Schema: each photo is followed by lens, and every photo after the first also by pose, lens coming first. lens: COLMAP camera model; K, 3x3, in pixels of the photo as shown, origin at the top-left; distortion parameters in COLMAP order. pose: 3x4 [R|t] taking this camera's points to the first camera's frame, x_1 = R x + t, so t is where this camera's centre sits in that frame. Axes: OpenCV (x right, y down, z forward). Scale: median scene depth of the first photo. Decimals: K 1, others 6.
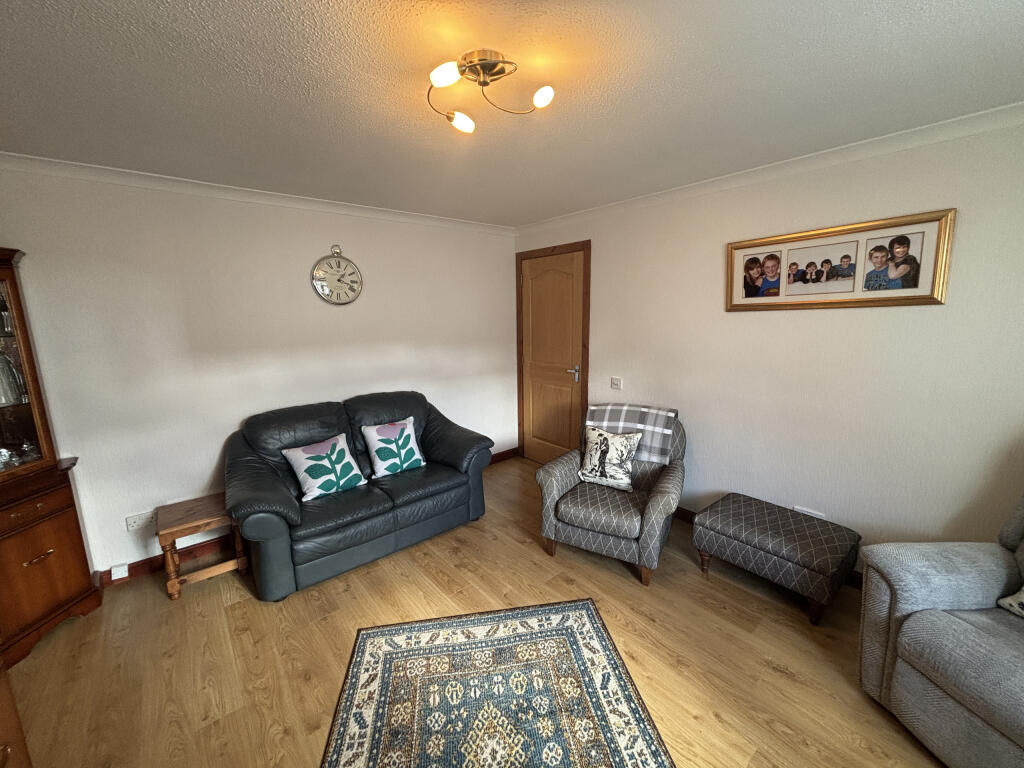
lens RADIAL K [[416.8, 0, 508.6], [0, 416.8, 380.3], [0, 0, 1]] dist [-0.006519, 0.001156]
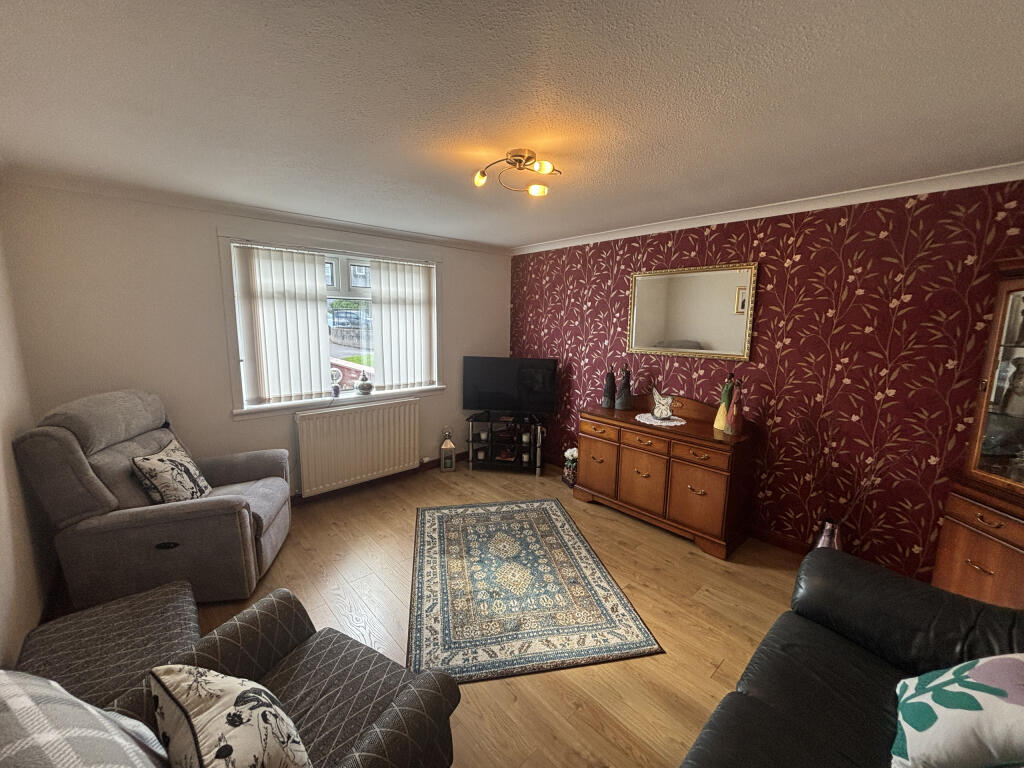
lens RADIAL K [[416.8, 0, 509.9], [0, 416.8, 379.9], [0, 0, 1]] dist [-0.006519, 0.001156]
pose [[-0.999074, 0.011279, -0.041513, 0.034760], [-0.002406, 0.948854, 0.315706, -0.348303], [0.042950, 0.315514, -0.947948, 1.967319]]
